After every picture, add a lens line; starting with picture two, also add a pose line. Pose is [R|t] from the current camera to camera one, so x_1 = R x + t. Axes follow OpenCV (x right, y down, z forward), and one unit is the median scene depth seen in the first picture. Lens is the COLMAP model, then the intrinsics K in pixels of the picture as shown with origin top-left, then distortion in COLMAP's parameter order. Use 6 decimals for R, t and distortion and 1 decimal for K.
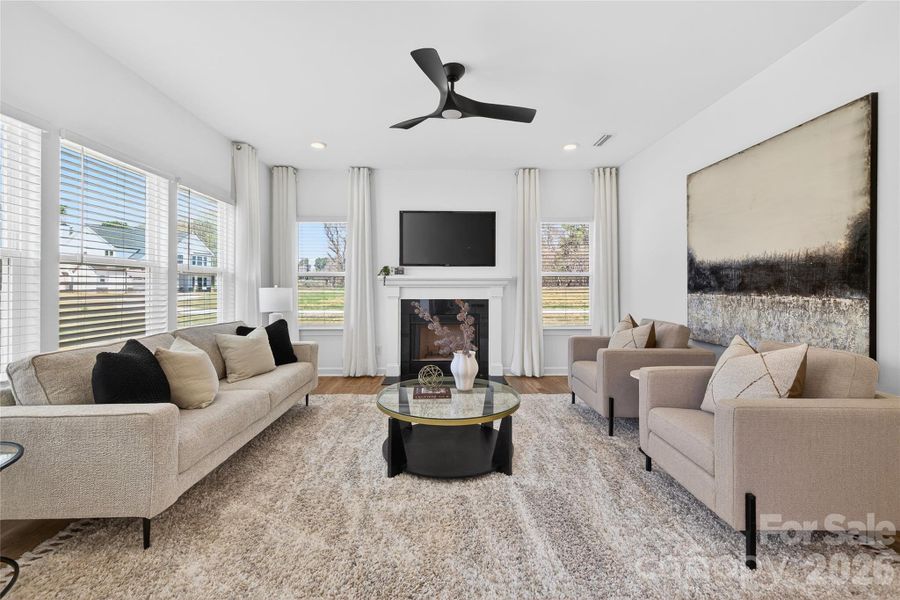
lens RADIAL K [[373.9, 0, 449.4], [0, 373.9, 284.7], [0, 0, 1]] dist [0.007587, -0.000928]
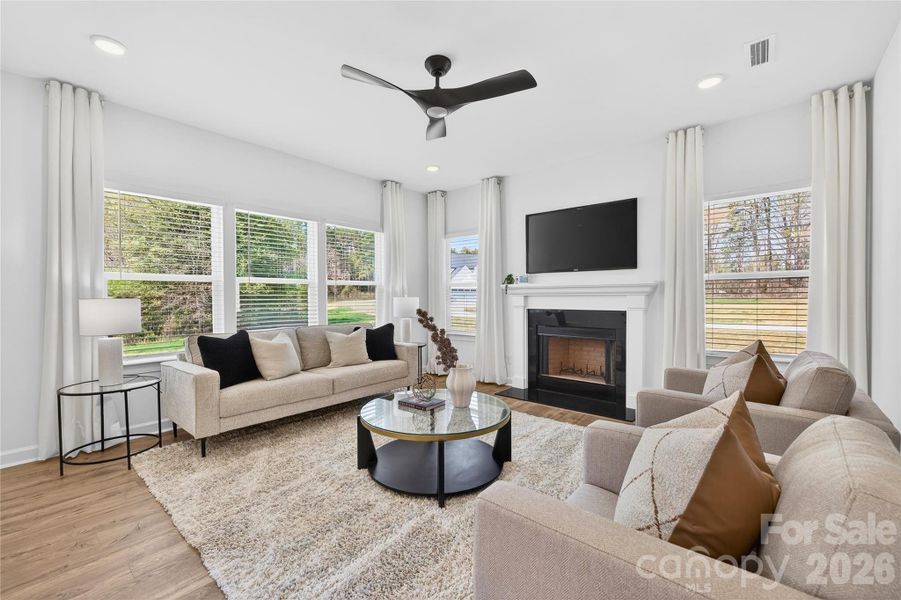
lens RADIAL K [[374.3, 0, 455.4], [0, 374.3, 298.3], [0, 0, 1]] dist [0.007587, -0.000928]
pose [[0.751176, -0.000679, -0.660101, 0.364374], [0.007782, 0.999939, 0.007827, 0.003651], [0.660056, -0.011017, 0.751136, 0.171385]]
